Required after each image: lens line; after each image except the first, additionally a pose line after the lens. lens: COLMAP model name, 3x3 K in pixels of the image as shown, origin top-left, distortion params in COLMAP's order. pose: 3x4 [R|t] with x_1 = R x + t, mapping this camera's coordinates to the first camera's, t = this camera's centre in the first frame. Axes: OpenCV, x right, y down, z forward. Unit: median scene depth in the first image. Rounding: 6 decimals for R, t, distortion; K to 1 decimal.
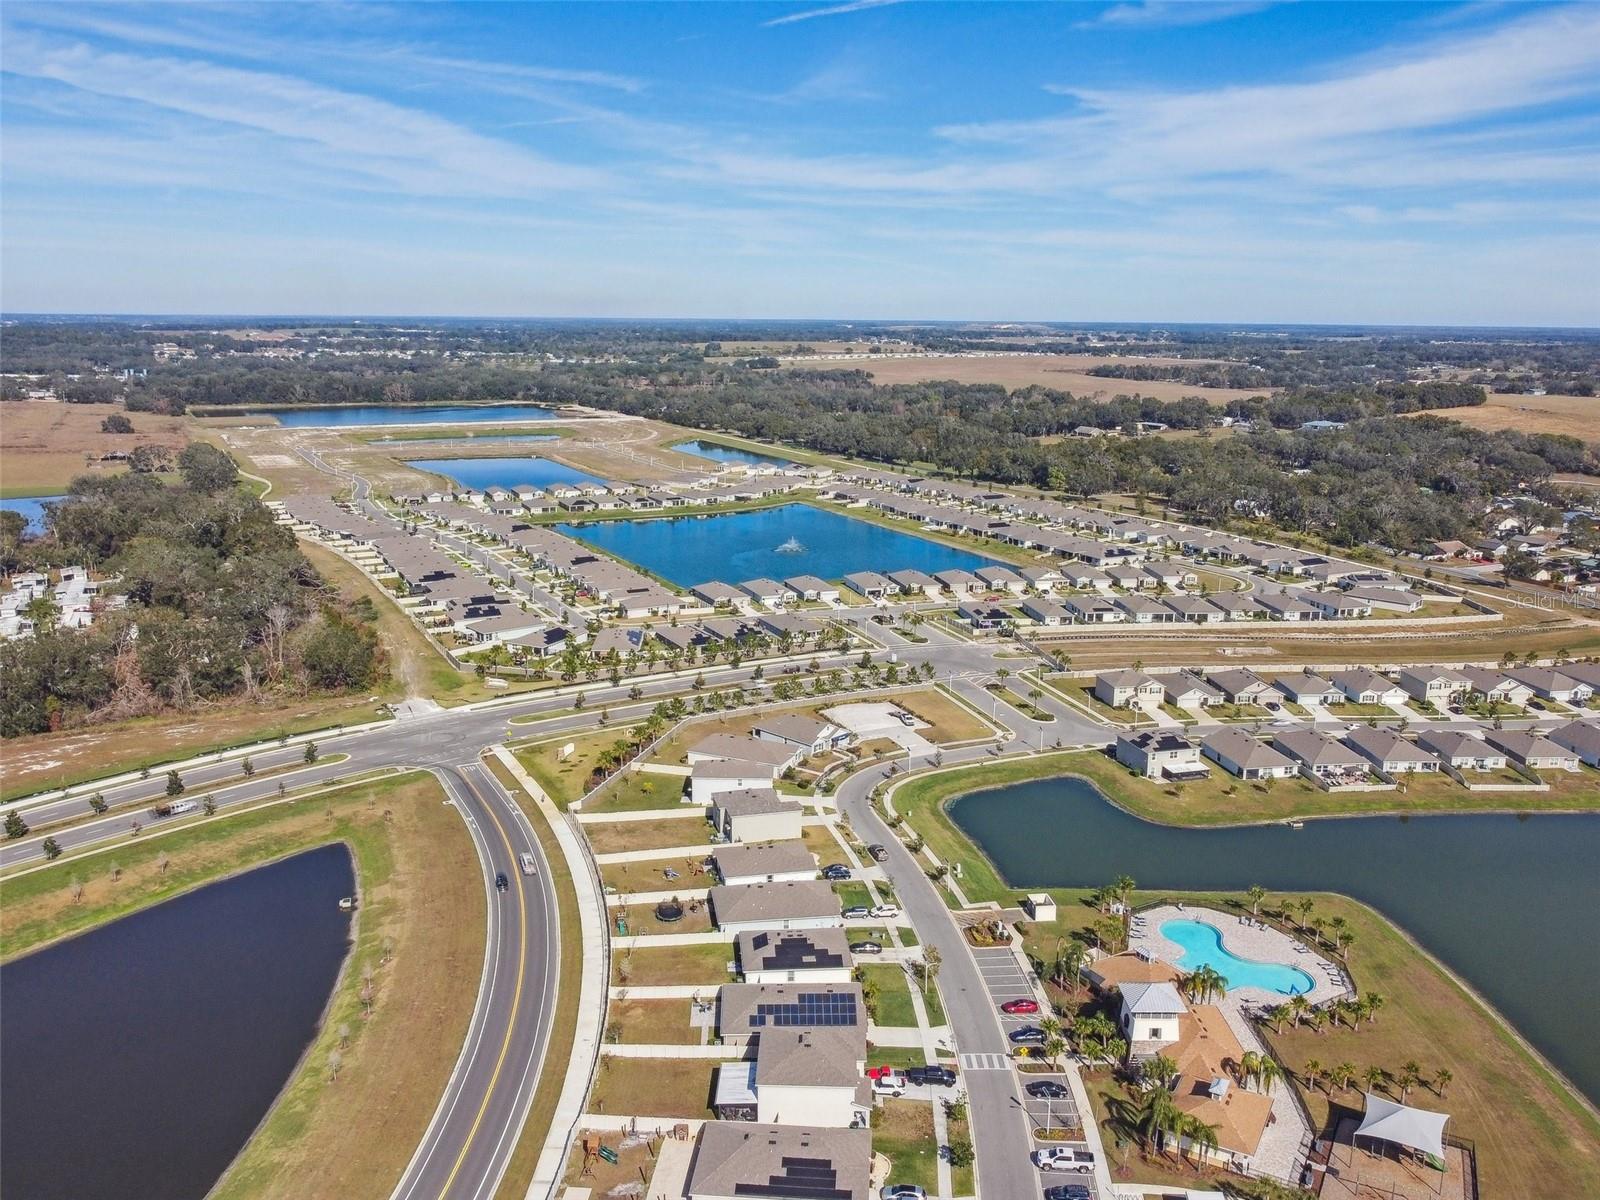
lens RADIAL K [[1283.5, 0, 800.0], [0, 1283.5, 600.0], [0, 0, 1]] dist [-0.002373, -0.003154]
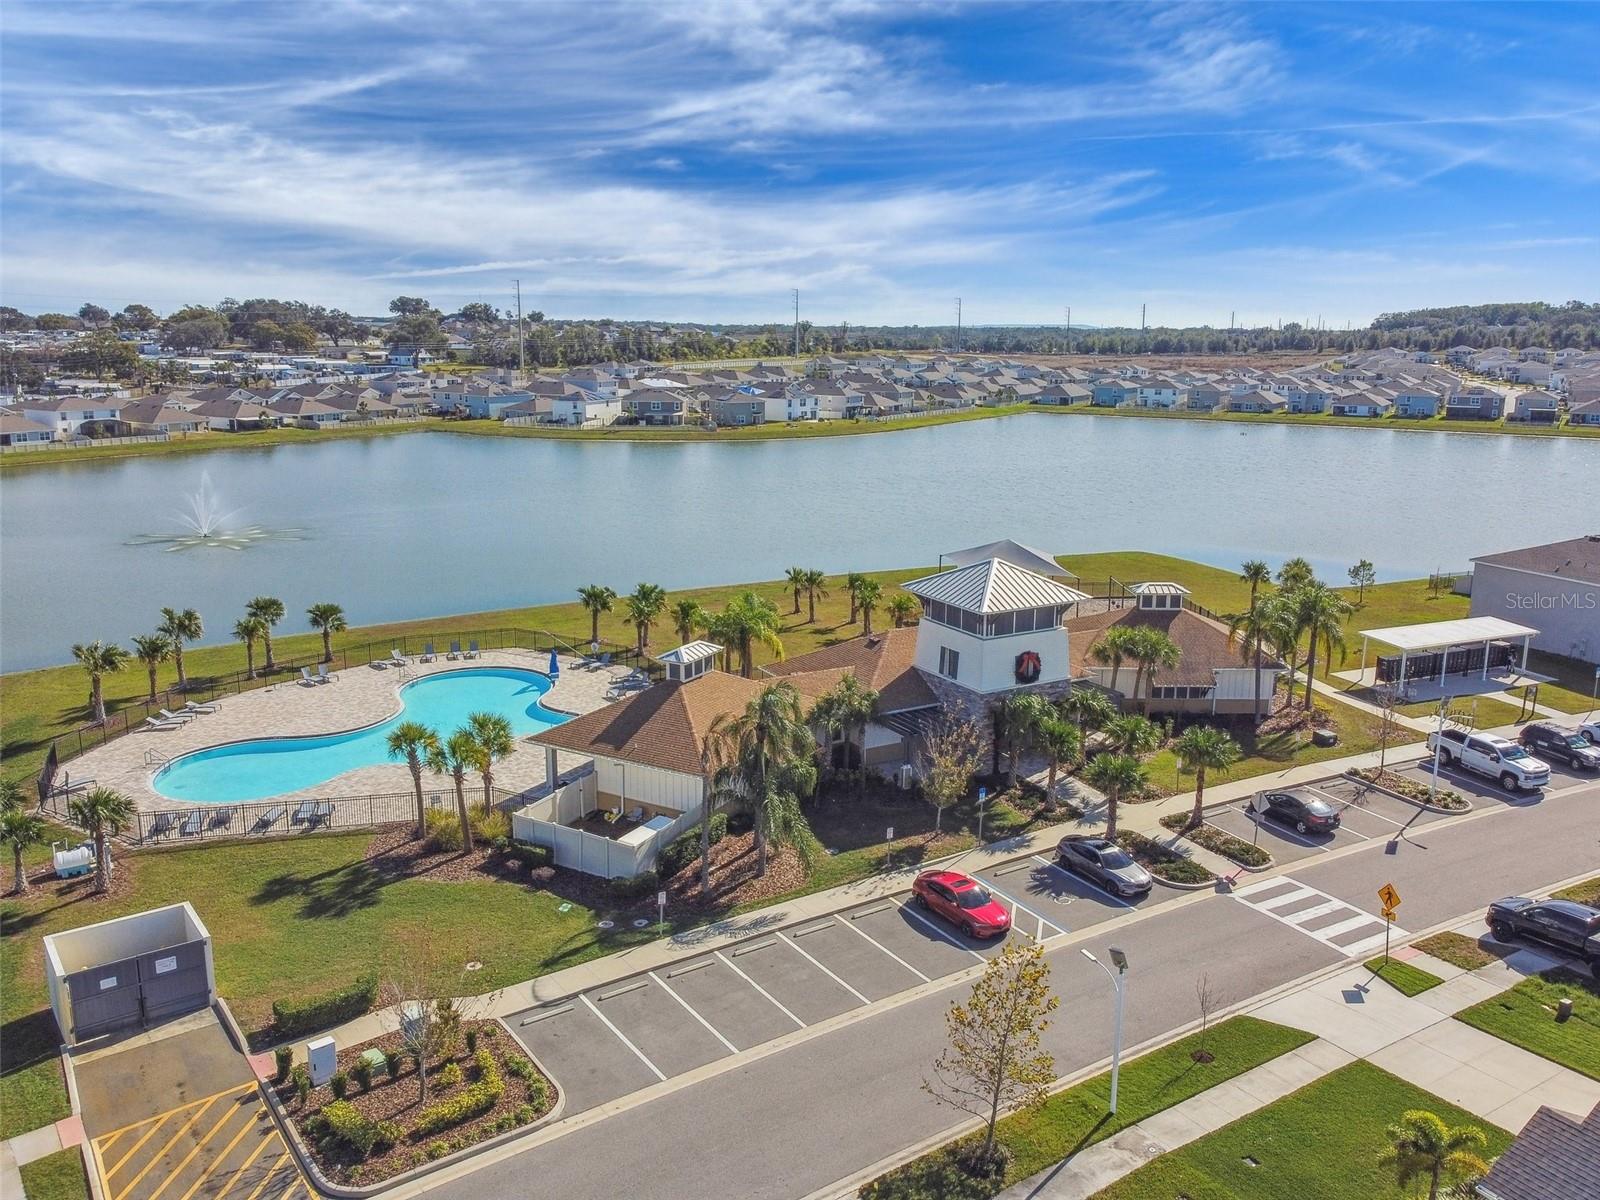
lens RADIAL K [[1245.0, 0, 800.0], [0, 1245.0, 600.0], [0, 0, 1]] dist [-0.003018, -0.003625]
pose [[-0.497587, -0.203182, 0.843282, -0.030587], [0.172787, 0.929479, 0.325905, 0.149875], [-0.850031, 0.307874, -0.427389, 1.084213]]
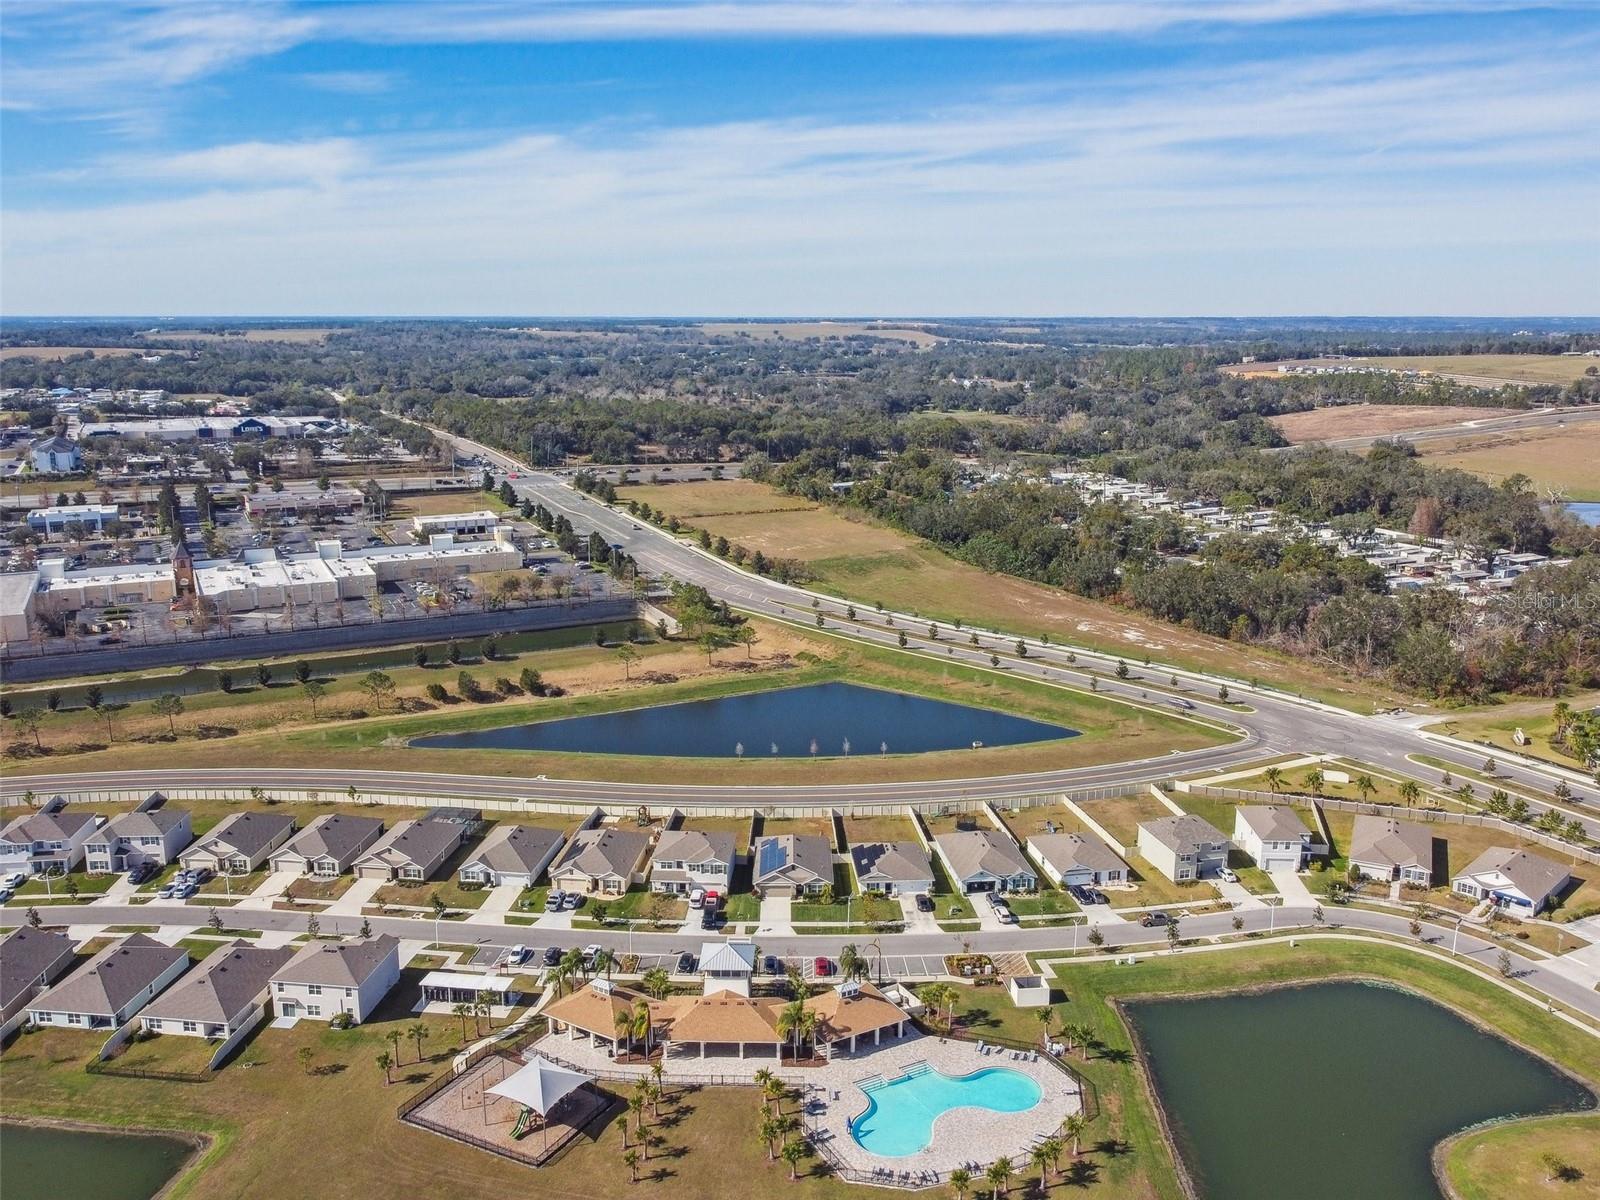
lens RADIAL K [[1283.5, 0, 800.0], [0, 1283.5, 600.0], [0, 0, 1]] dist [-0.002373, -0.003154]
pose [[-0.025163, 0.205482, -0.978337, 1.093573], [-0.217318, 0.954119, 0.205985, -0.174476], [0.975776, 0.217794, 0.020647, 0.859632]]
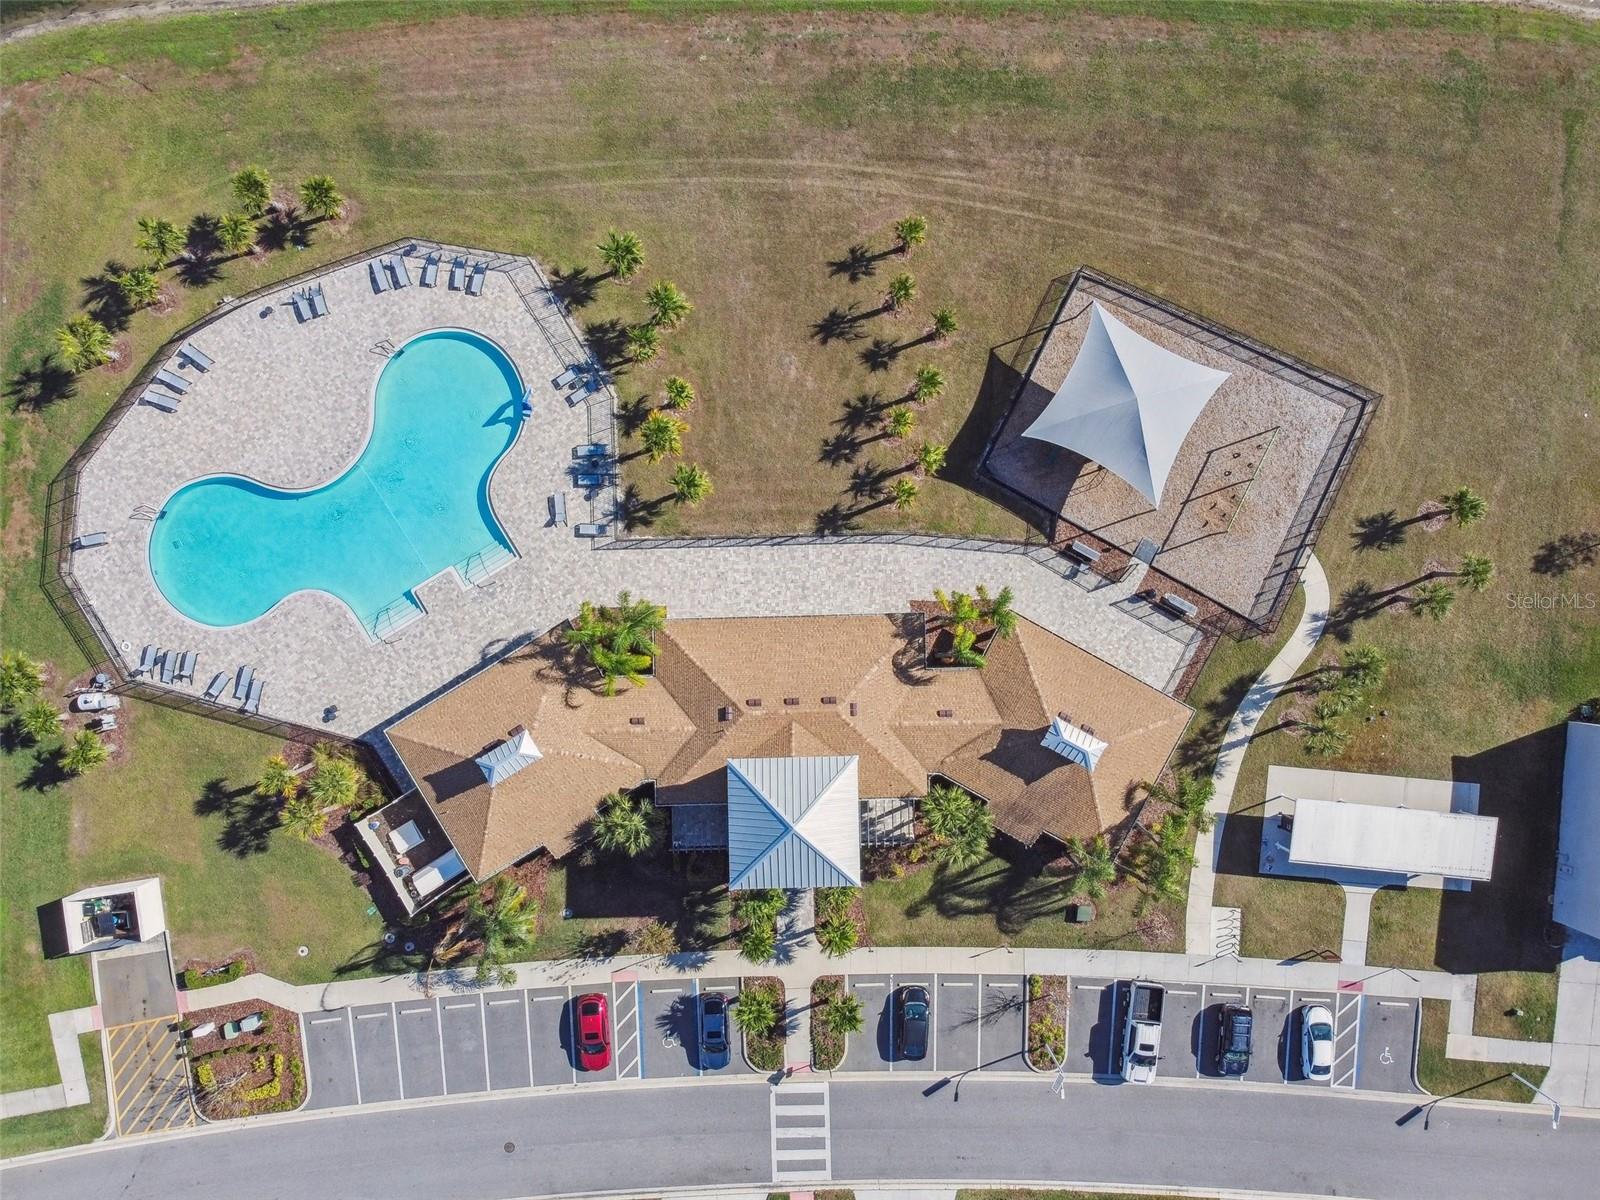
lens RADIAL K [[1245.0, 0, 800.0], [0, 1245.0, 600.0], [0, 0, 1]] dist [-0.003018, -0.003625]
pose [[-0.019759, -0.999803, 0.001817, 0.308014], [0.200592, -0.002184, 0.979672, -0.090573], [-0.979476, 0.019722, 0.200595, 0.805913]]
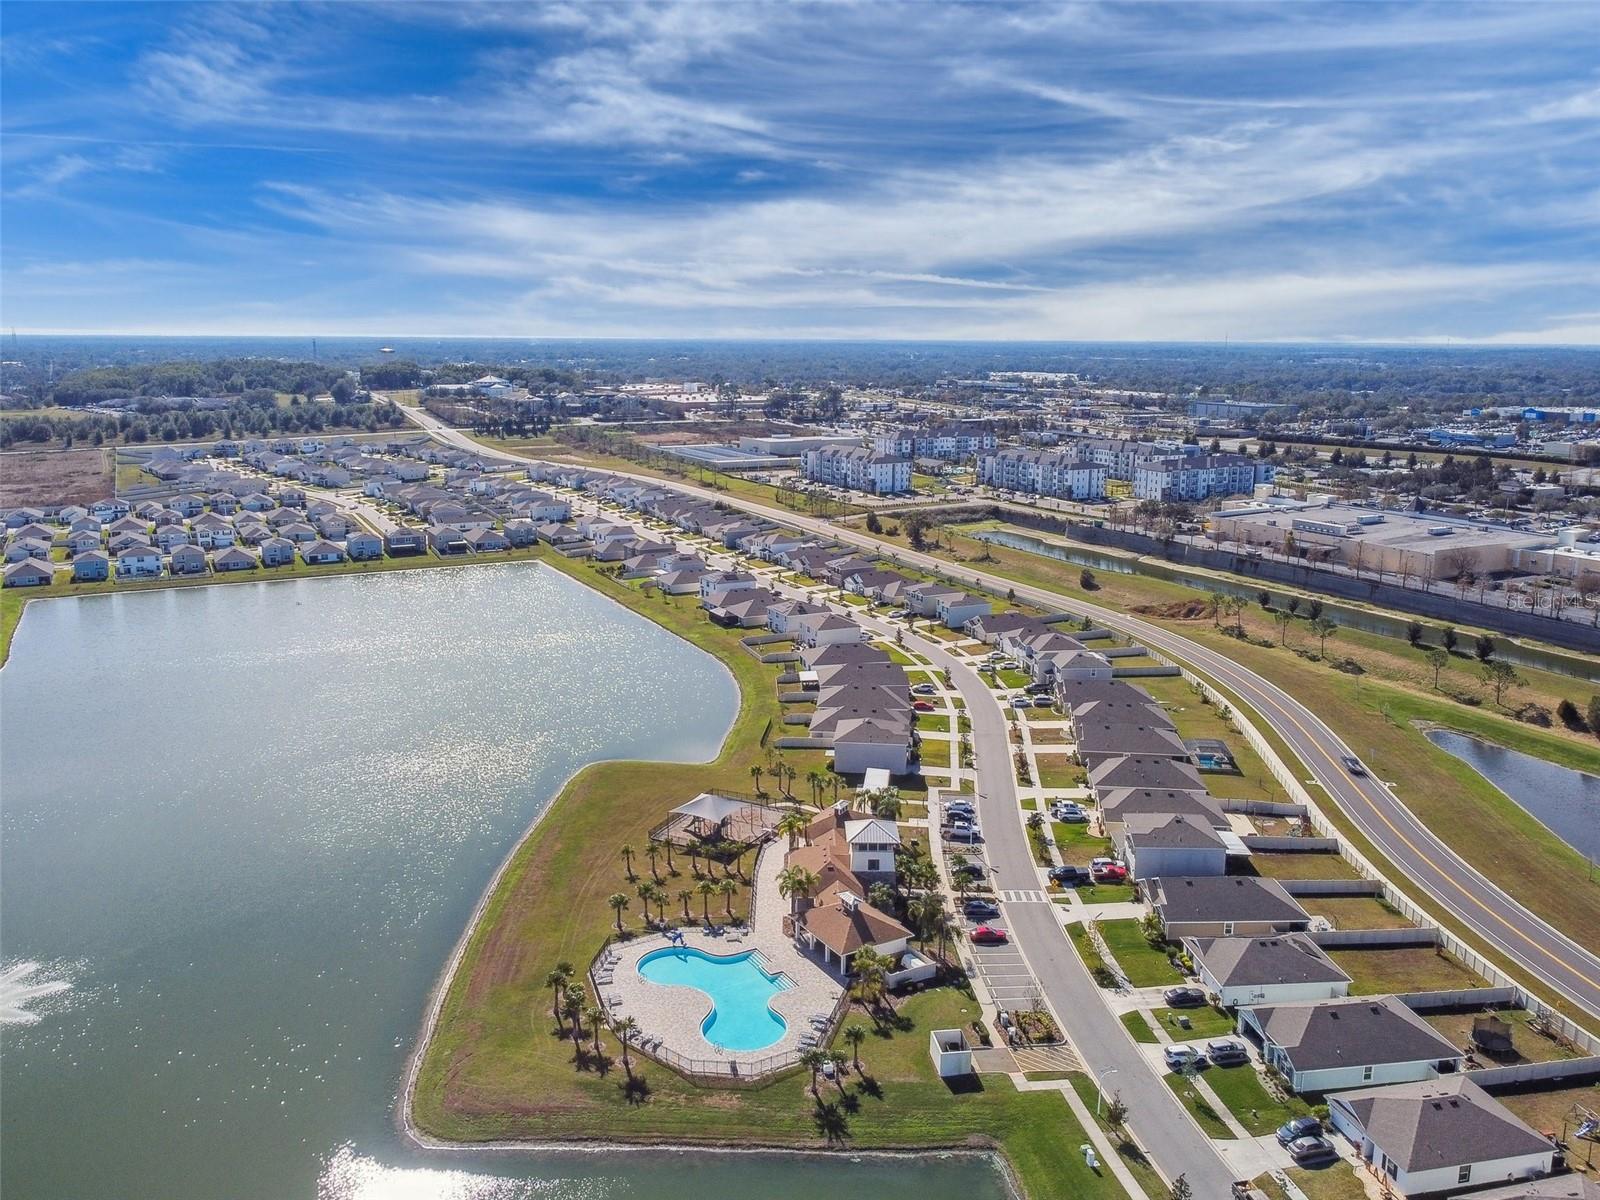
lens RADIAL K [[1283.5, 0, 800.0], [0, 1283.5, 600.0], [0, 0, 1]] dist [-0.002373, -0.003154]
pose [[-0.999845, -0.016847, -0.005150, 0.303531], [-0.017477, 0.911763, 0.410346, -0.270023], [-0.002218, 0.410372, -0.911916, 1.676582]]
